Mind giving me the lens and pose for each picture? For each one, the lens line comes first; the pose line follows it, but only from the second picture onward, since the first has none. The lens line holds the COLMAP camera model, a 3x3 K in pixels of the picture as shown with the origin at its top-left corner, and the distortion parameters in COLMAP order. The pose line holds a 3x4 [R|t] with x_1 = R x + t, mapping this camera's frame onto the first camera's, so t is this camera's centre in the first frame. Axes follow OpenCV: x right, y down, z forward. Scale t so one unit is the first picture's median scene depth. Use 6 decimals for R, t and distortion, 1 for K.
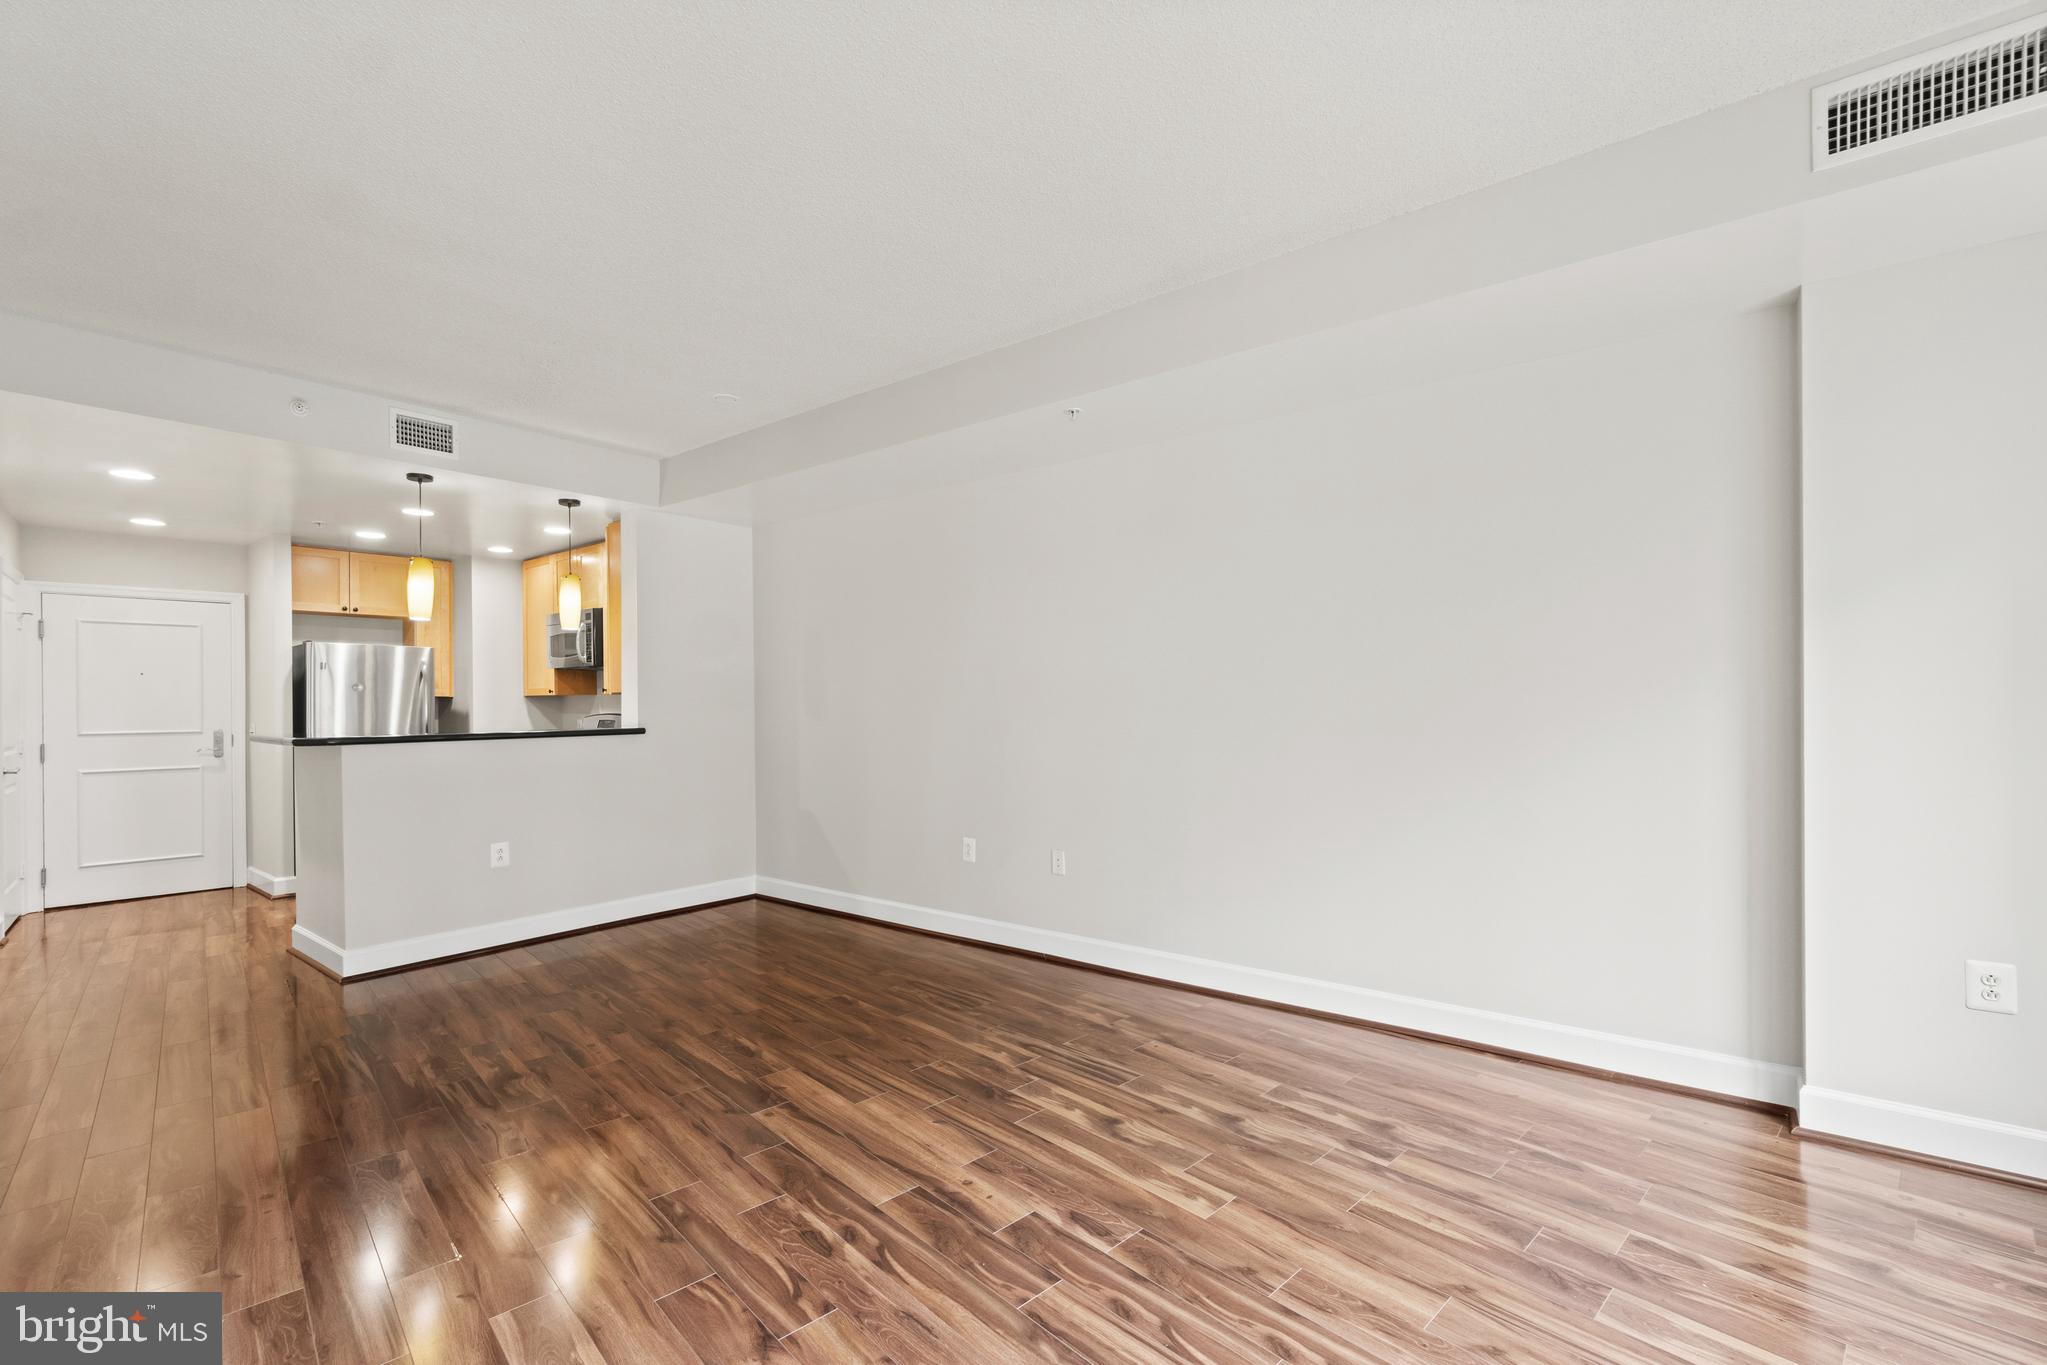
lens RADIAL K [[886.1, 0, 1025.8], [0, 886.1, 697.5], [0, 0, 1]] dist [-0.005124, 0.001255]
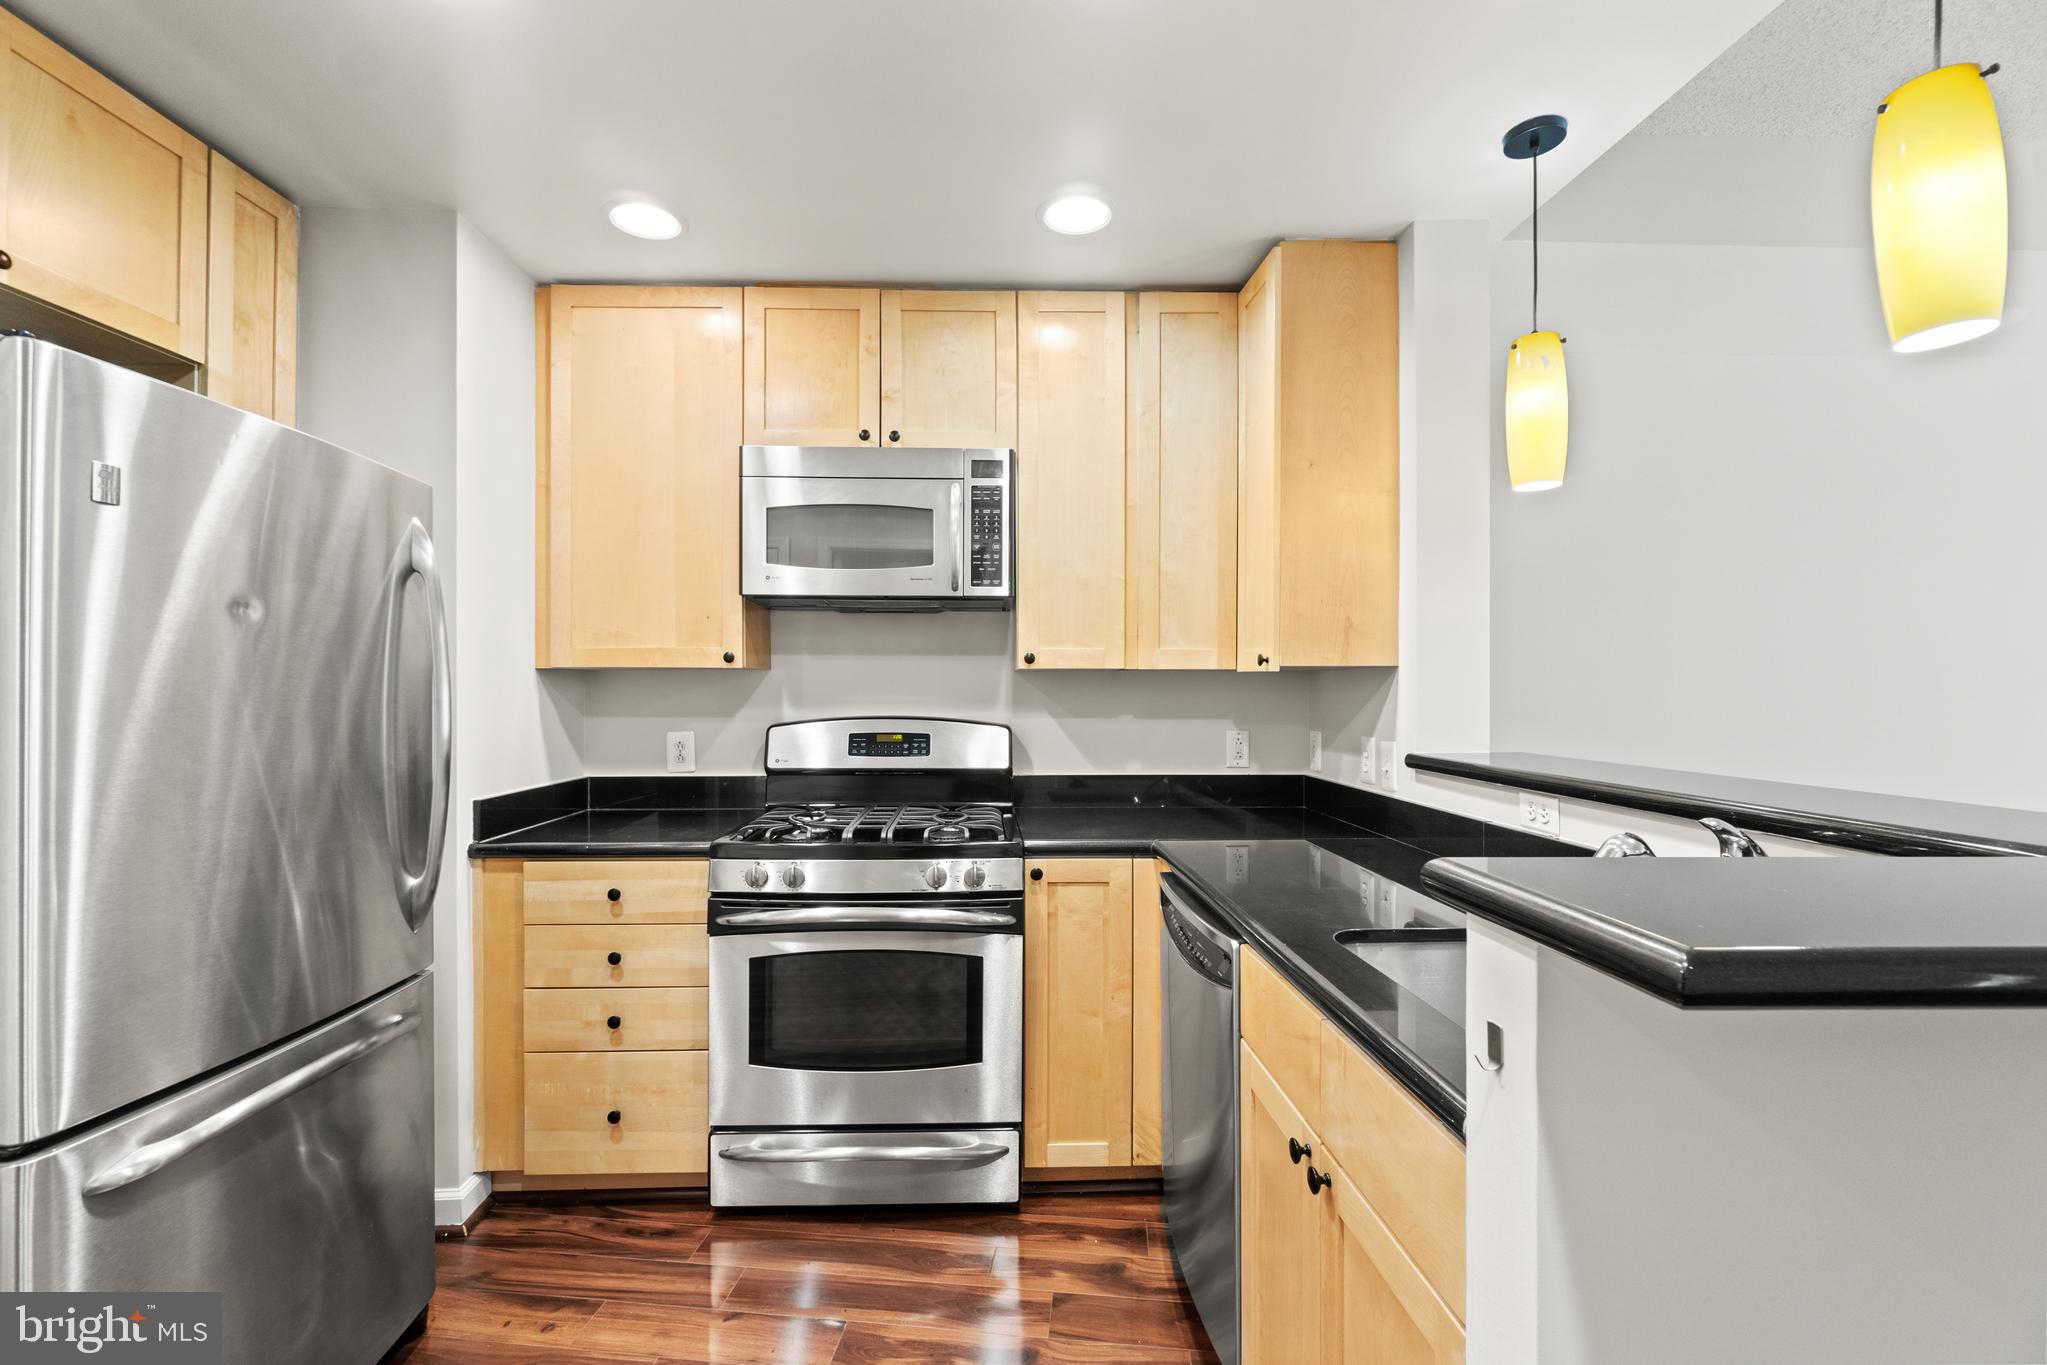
lens RADIAL K [[886.1, 0, 1010.8], [0, 886.1, 686.2], [0, 0, 1]] dist [-0.005124, 0.001255]
pose [[0.771405, 0.009986, 0.636267, -1.160275], [-0.007515, 0.999950, -0.006584, 0.011197], [-0.636301, 0.000297, 0.771441, 1.102770]]
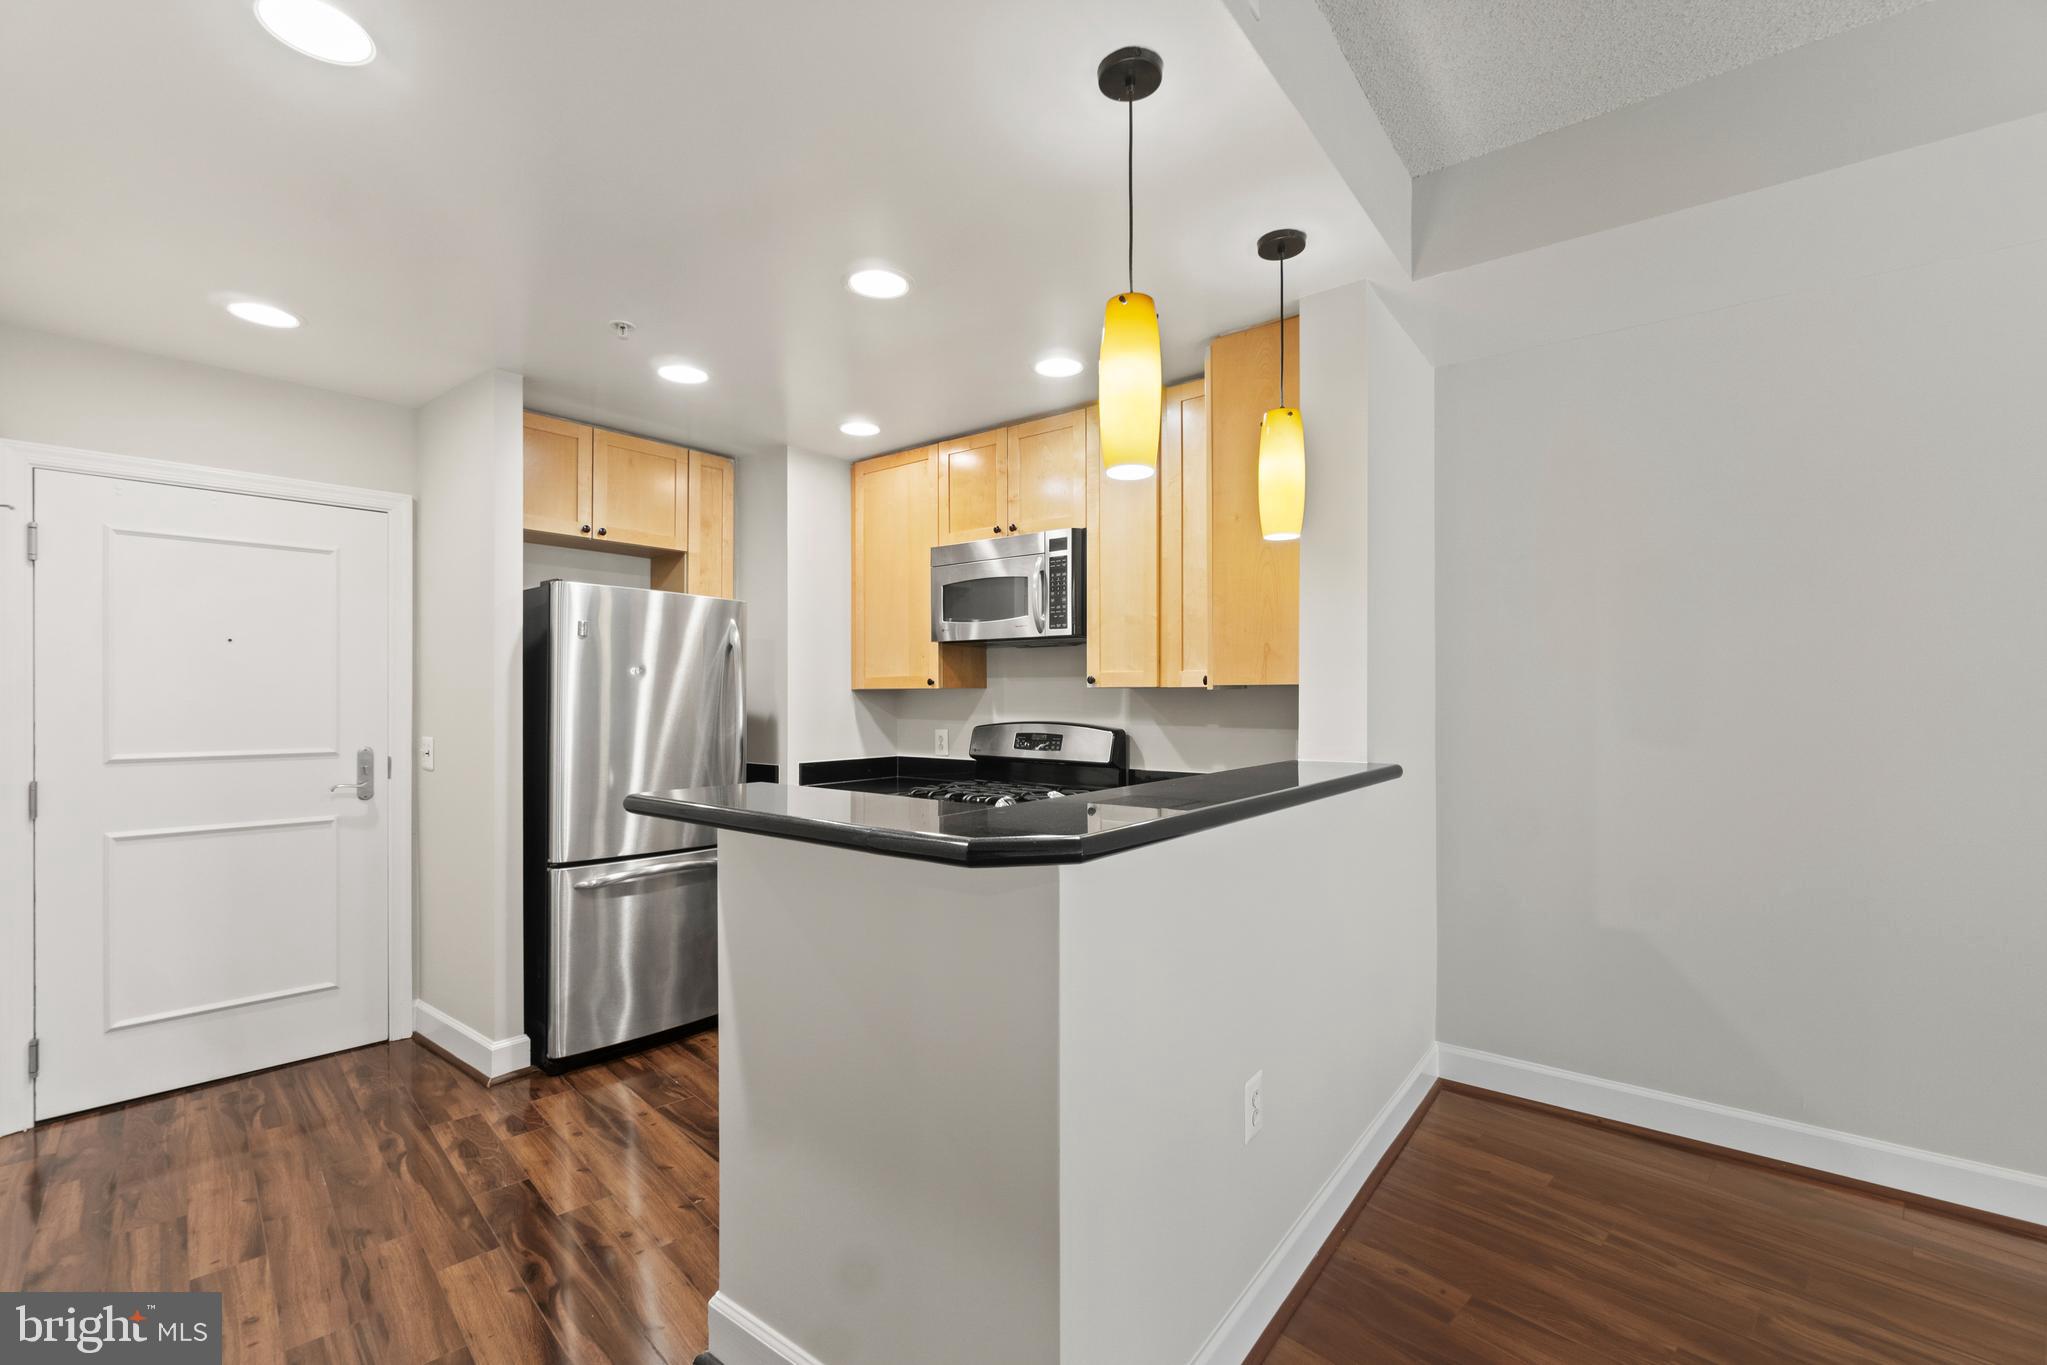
lens RADIAL K [[886.1, 0, 1034.1], [0, 886.1, 697.7], [0, 0, 1]] dist [-0.005124, 0.001255]
pose [[0.999964, 0.007095, 0.004665, -0.805873], [-0.007110, 0.999969, 0.003307, 0.001886], [-0.004641, -0.003340, 0.999984, 0.728521]]
